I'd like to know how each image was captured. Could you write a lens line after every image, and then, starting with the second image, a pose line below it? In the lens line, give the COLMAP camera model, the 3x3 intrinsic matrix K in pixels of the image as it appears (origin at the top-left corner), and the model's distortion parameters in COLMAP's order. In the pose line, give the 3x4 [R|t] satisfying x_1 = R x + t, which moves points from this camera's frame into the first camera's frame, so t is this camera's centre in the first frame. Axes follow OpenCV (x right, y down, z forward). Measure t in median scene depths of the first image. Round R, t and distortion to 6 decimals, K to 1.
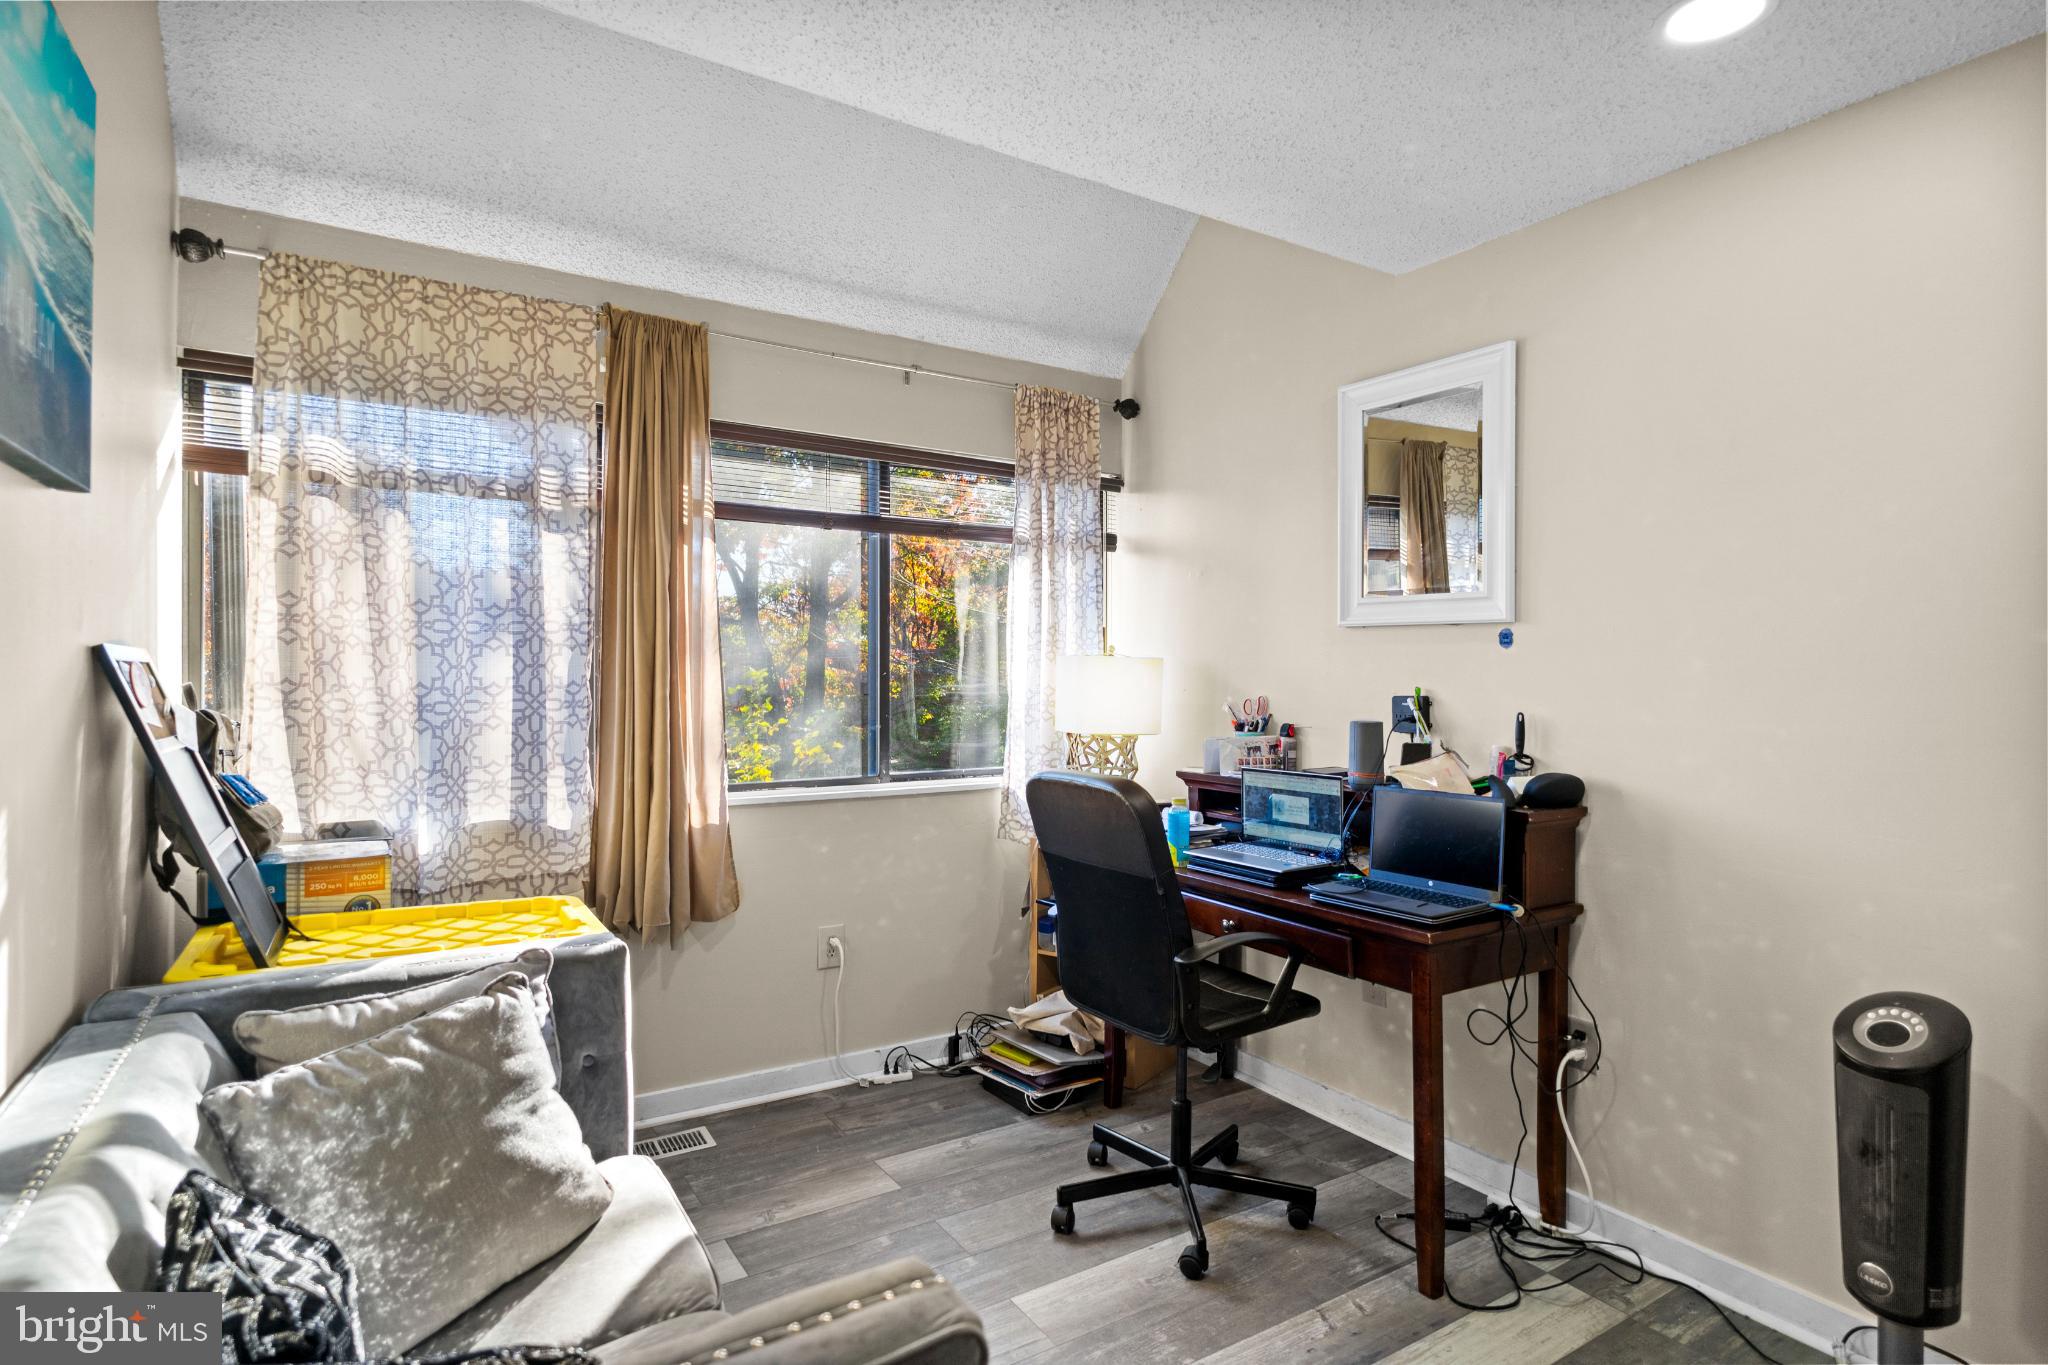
lens RADIAL K [[1048.4, 0, 1023.8], [0, 1048.4, 677.6], [0, 0, 1]] dist [0.005918, 0.000380]
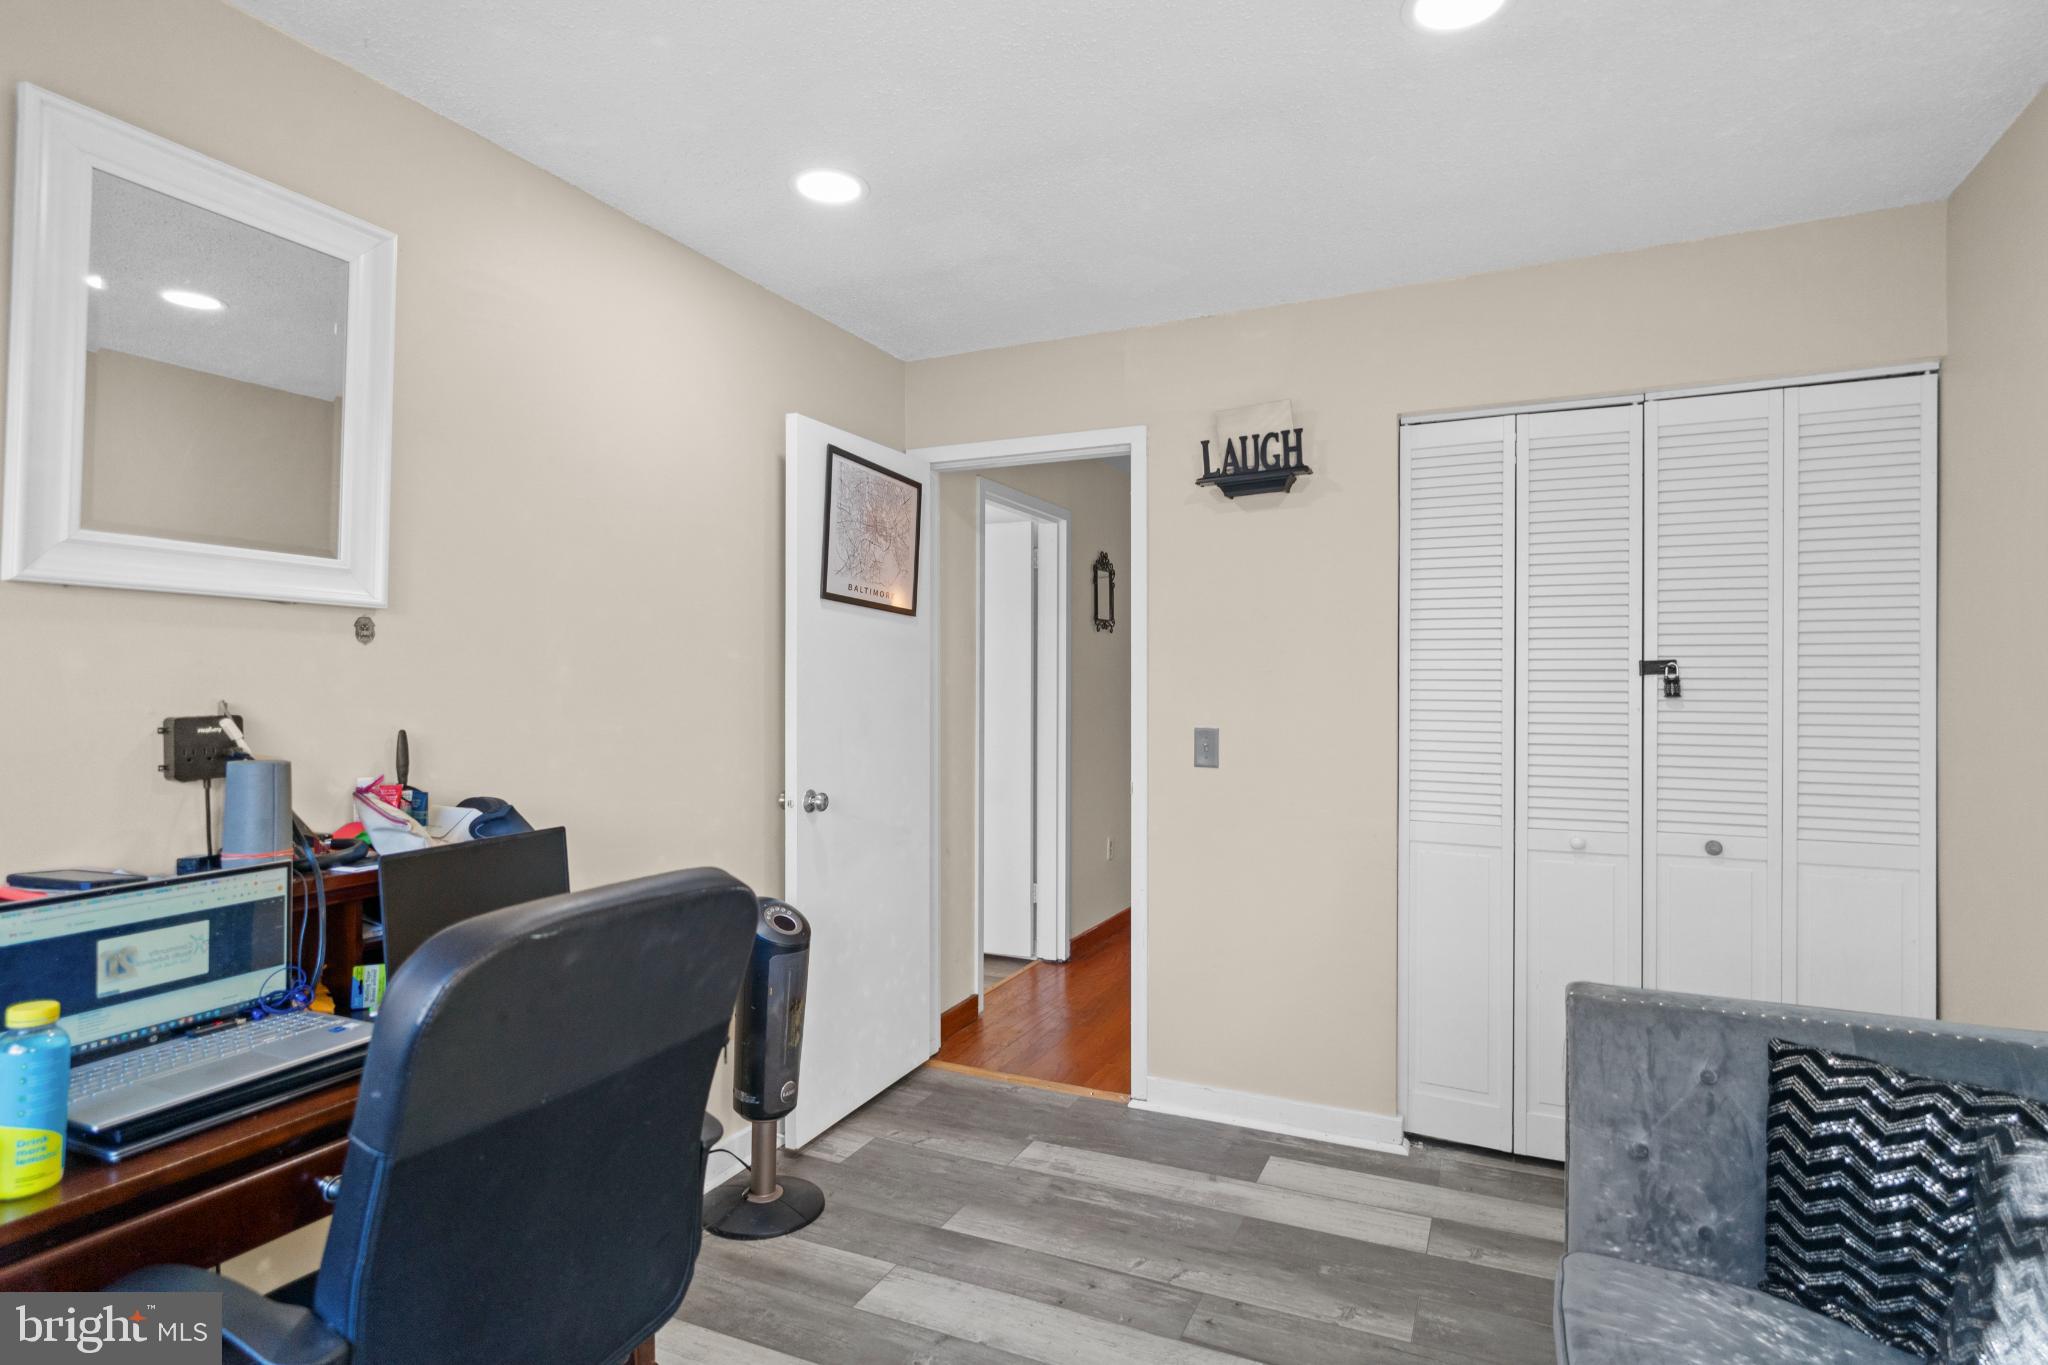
lens RADIAL K [[1048.4, 0, 1025.7], [0, 1048.4, 680.5], [0, 0, 1]] dist [0.005918, 0.000380]
pose [[-0.538155, -0.004491, 0.842834, -0.376274], [-0.004247, 0.999988, 0.002617, -0.005213], [-0.842835, -0.002171, -0.538167, 0.938362]]
